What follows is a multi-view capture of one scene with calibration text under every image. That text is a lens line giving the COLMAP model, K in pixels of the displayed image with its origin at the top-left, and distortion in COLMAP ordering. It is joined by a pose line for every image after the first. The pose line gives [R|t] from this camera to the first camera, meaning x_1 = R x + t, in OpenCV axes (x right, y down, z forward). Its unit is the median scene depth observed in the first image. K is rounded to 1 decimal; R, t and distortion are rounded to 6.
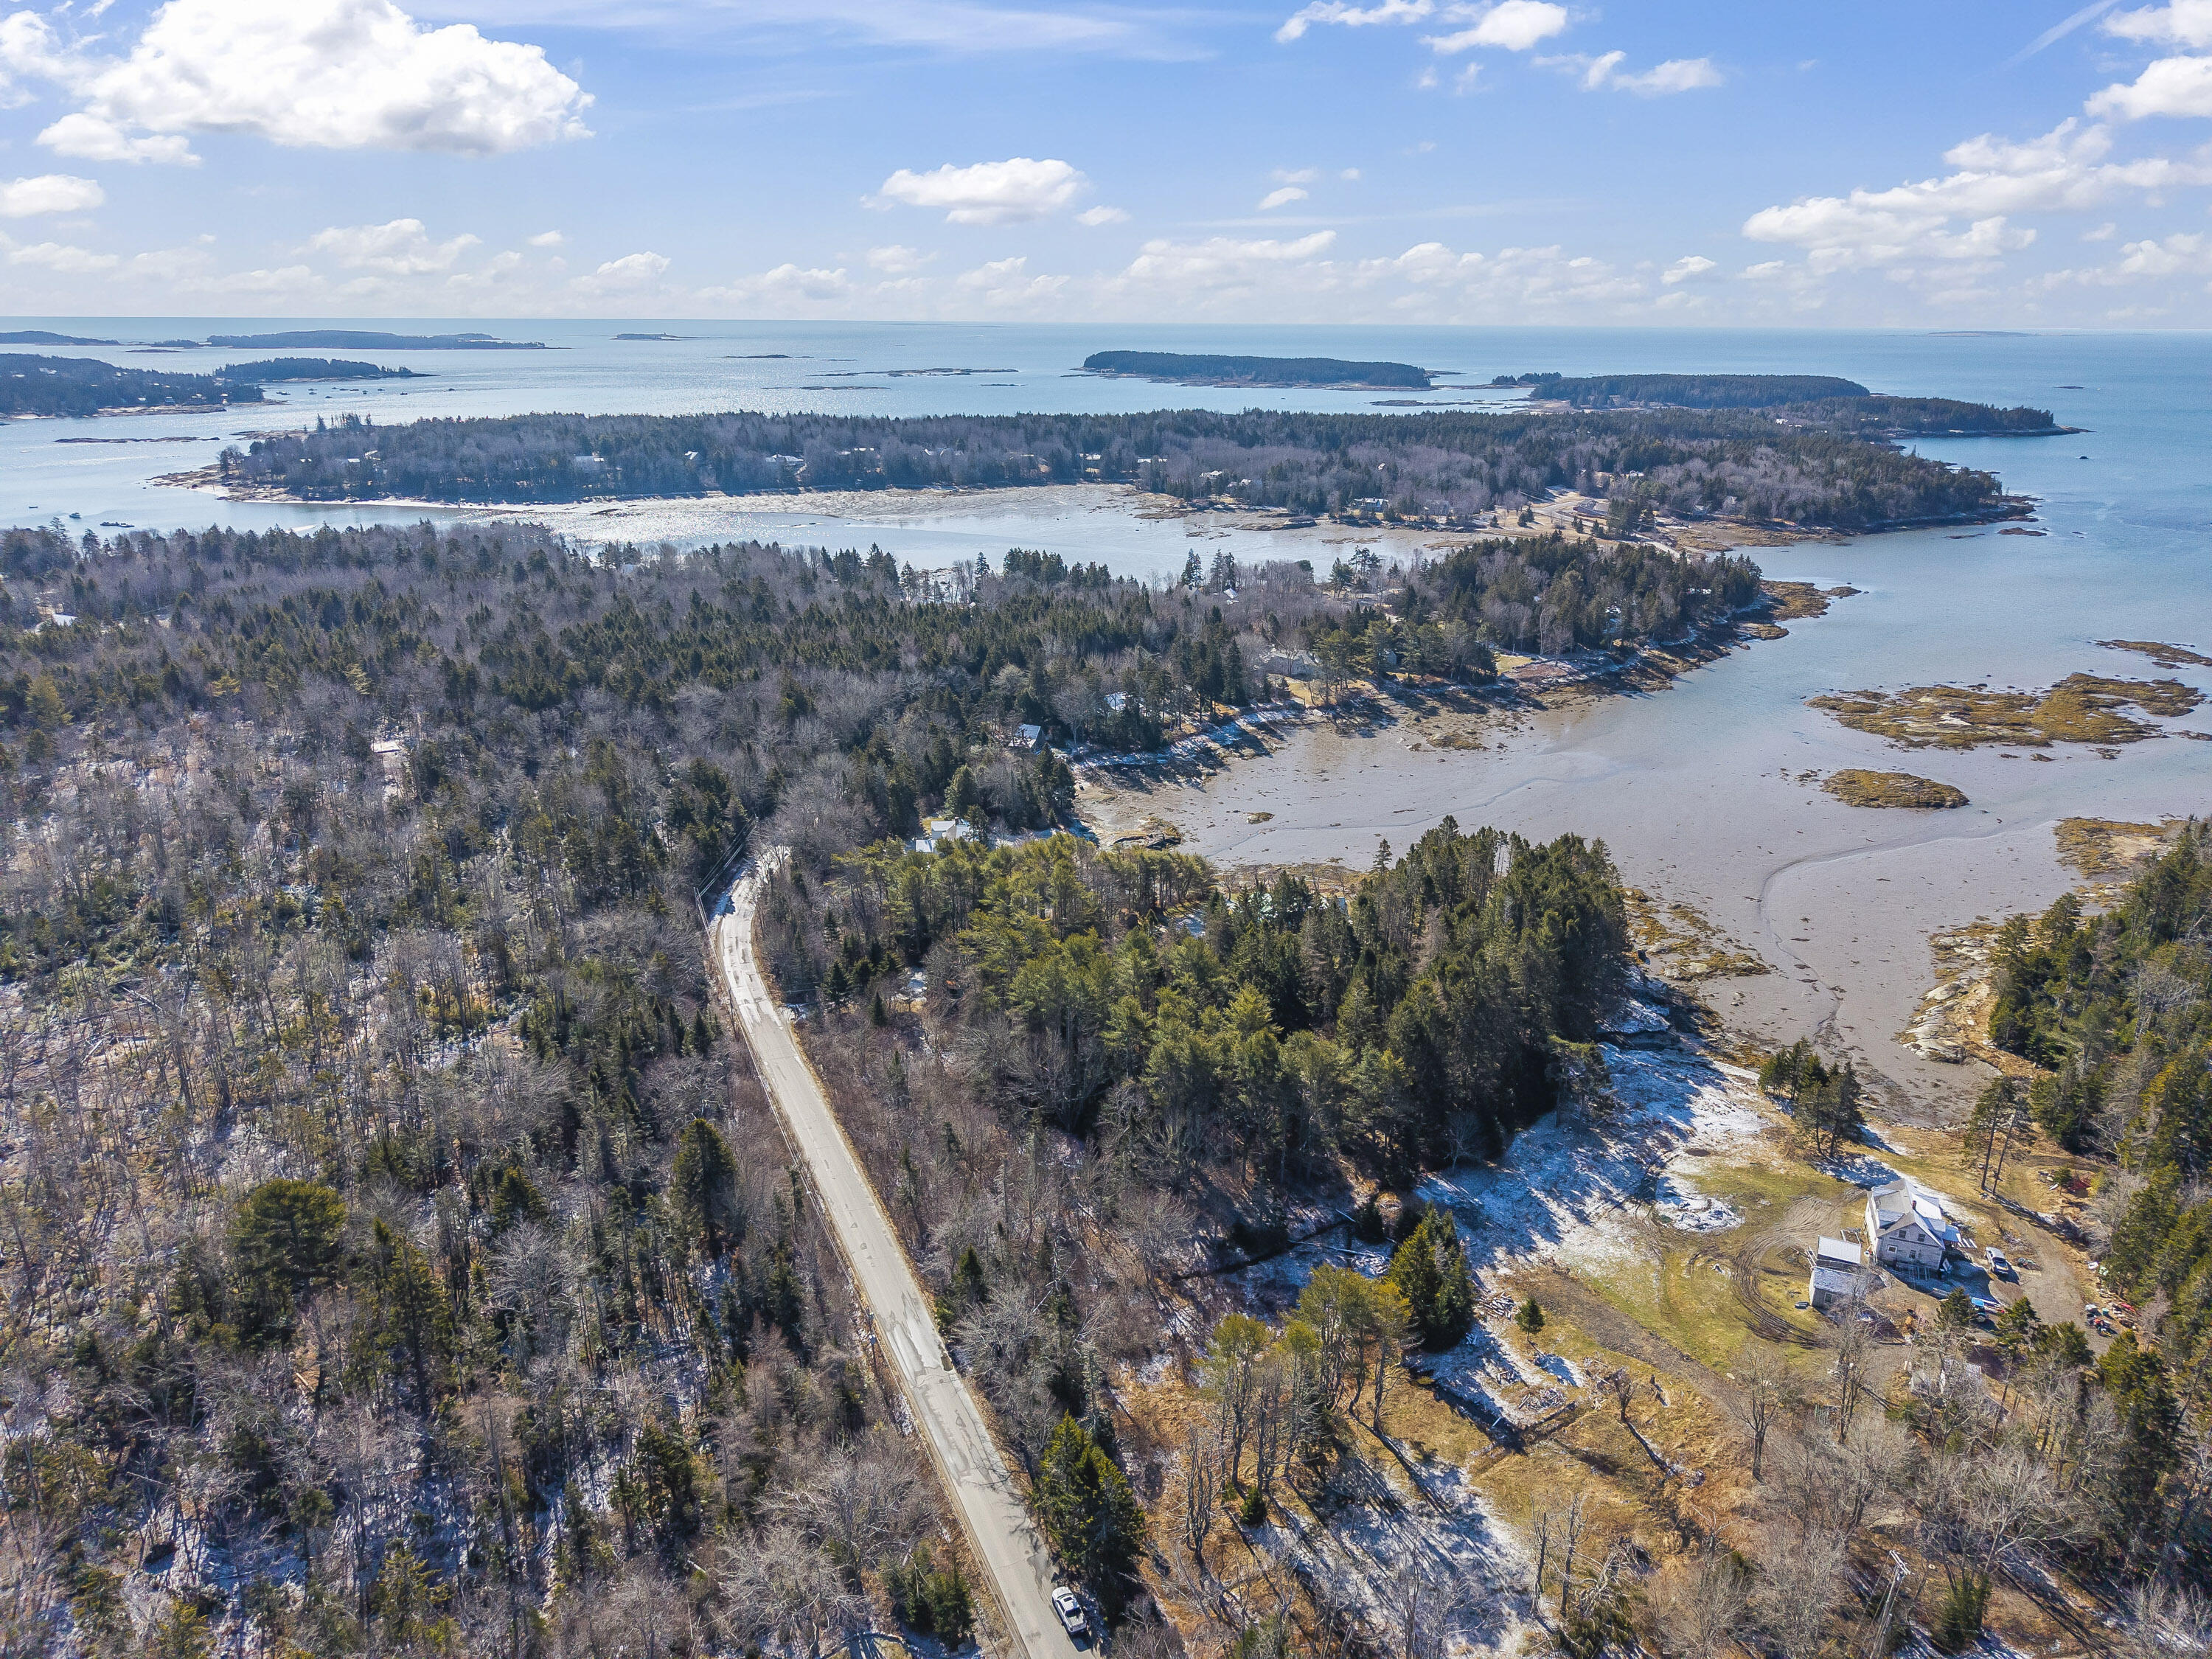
lens RADIAL K [[1491.4, 0, 1111.2], [0, 1491.4, 884.6], [0, 0, 1]] dist [0.009219, -0.010711]
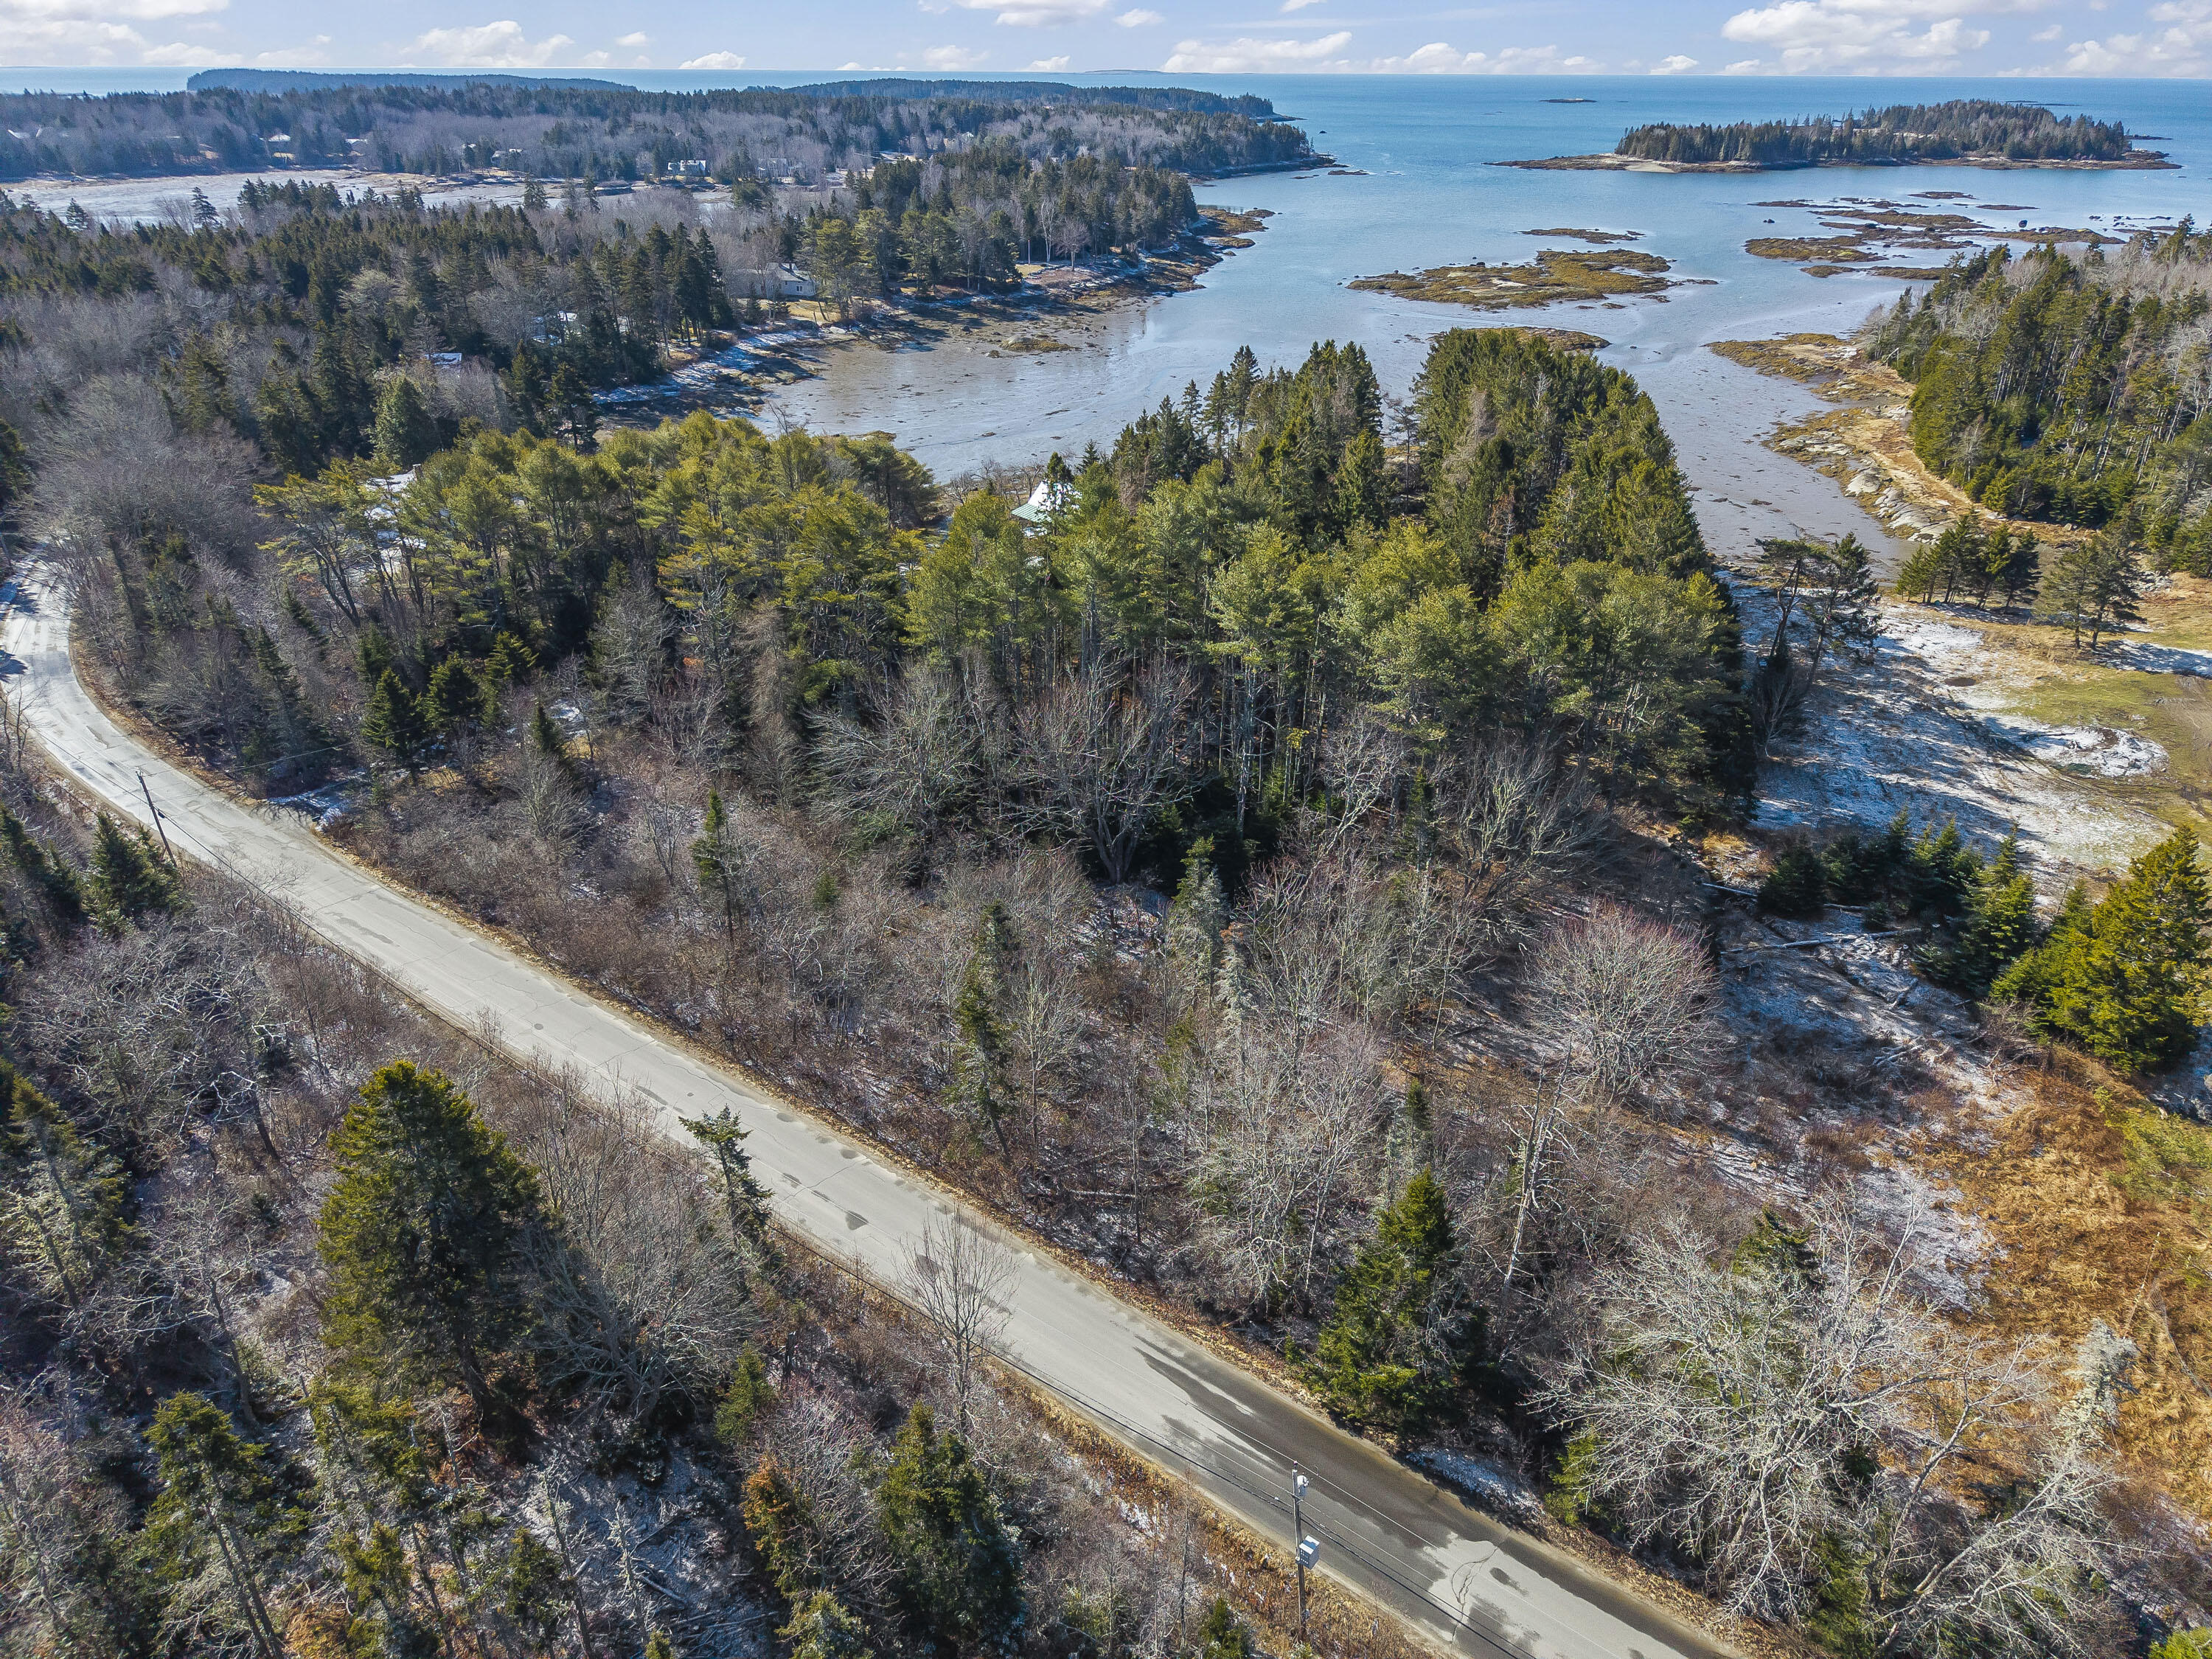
lens RADIAL K [[1491.4, 0, 1127.9], [0, 1491.4, 842.4], [0, 0, 1]] dist [0.009219, -0.010711]
pose [[0.871048, -0.227630, 0.435270, -0.164202], [0.177727, 0.972154, 0.152740, 0.059776], [-0.457918, -0.055684, 0.887249, 0.419381]]
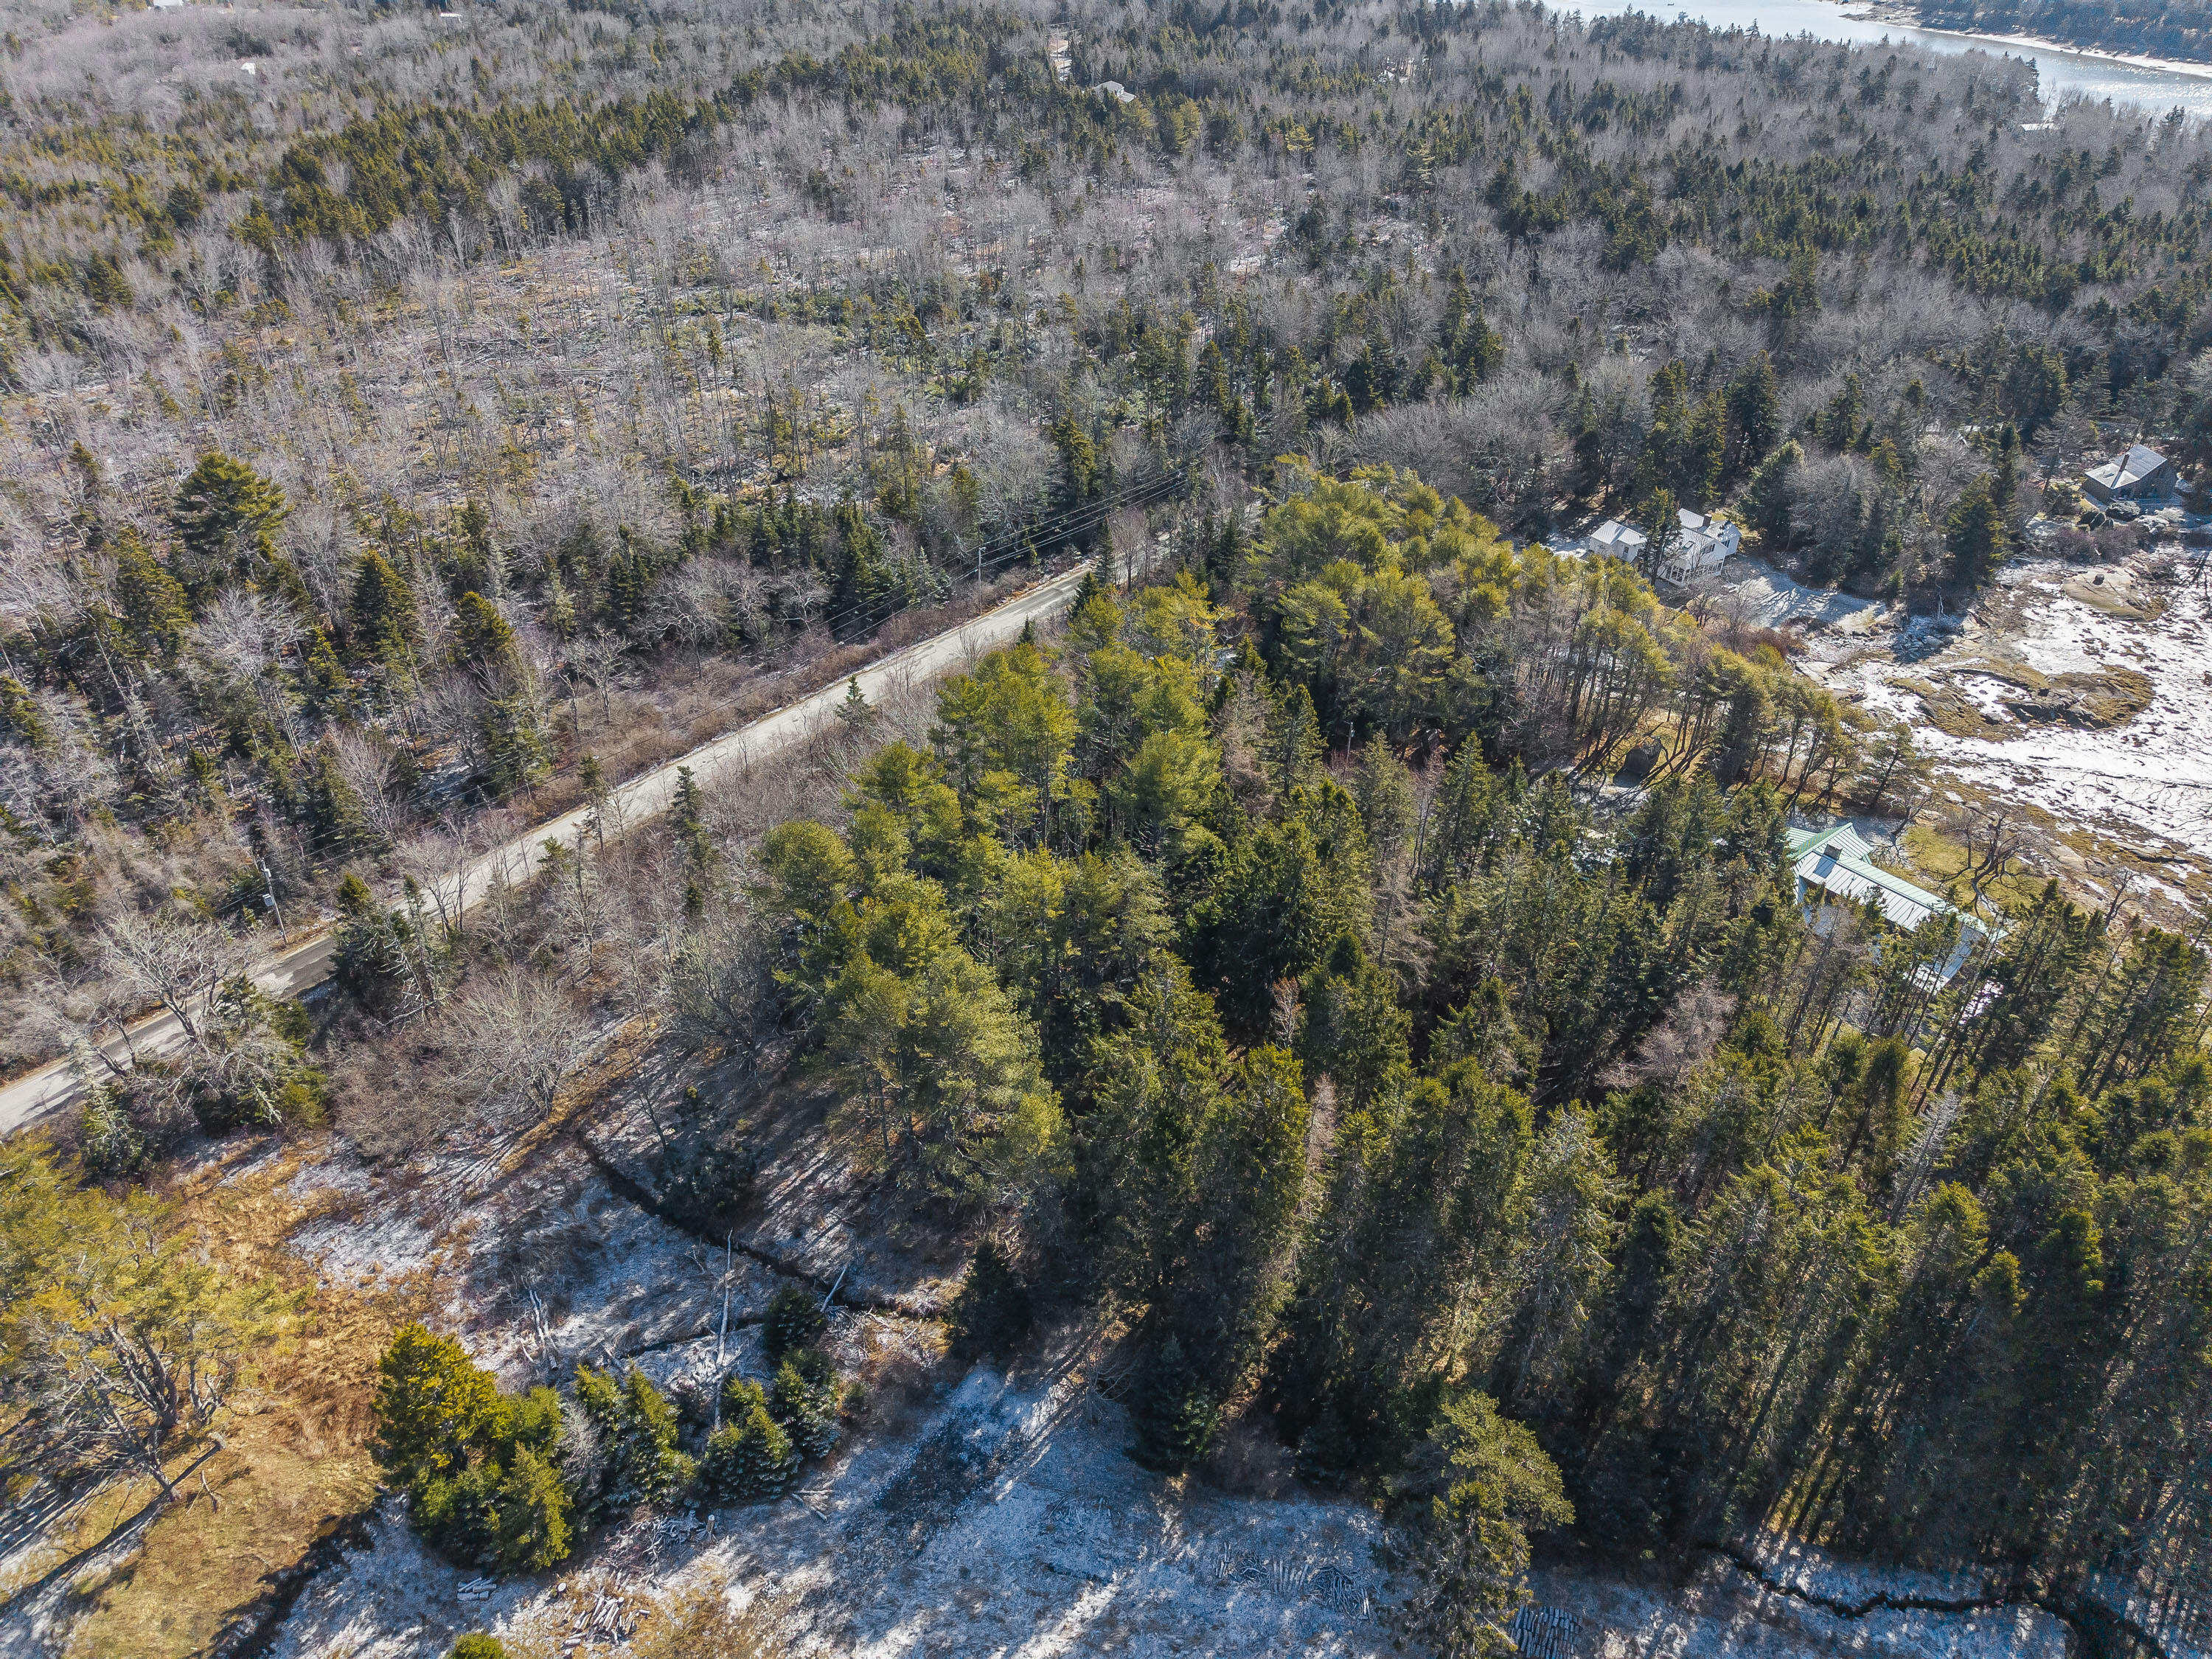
lens RADIAL K [[1491.4, 0, 1106.7], [0, 1491.4, 831.2], [0, 0, 1]] dist [0.009219, -0.010711]
pose [[0.451968, 0.499744, -0.738906, 0.333206], [-0.331557, 0.863107, 0.380941, -0.093652], [0.828127, 0.072816, 0.555790, 0.517925]]
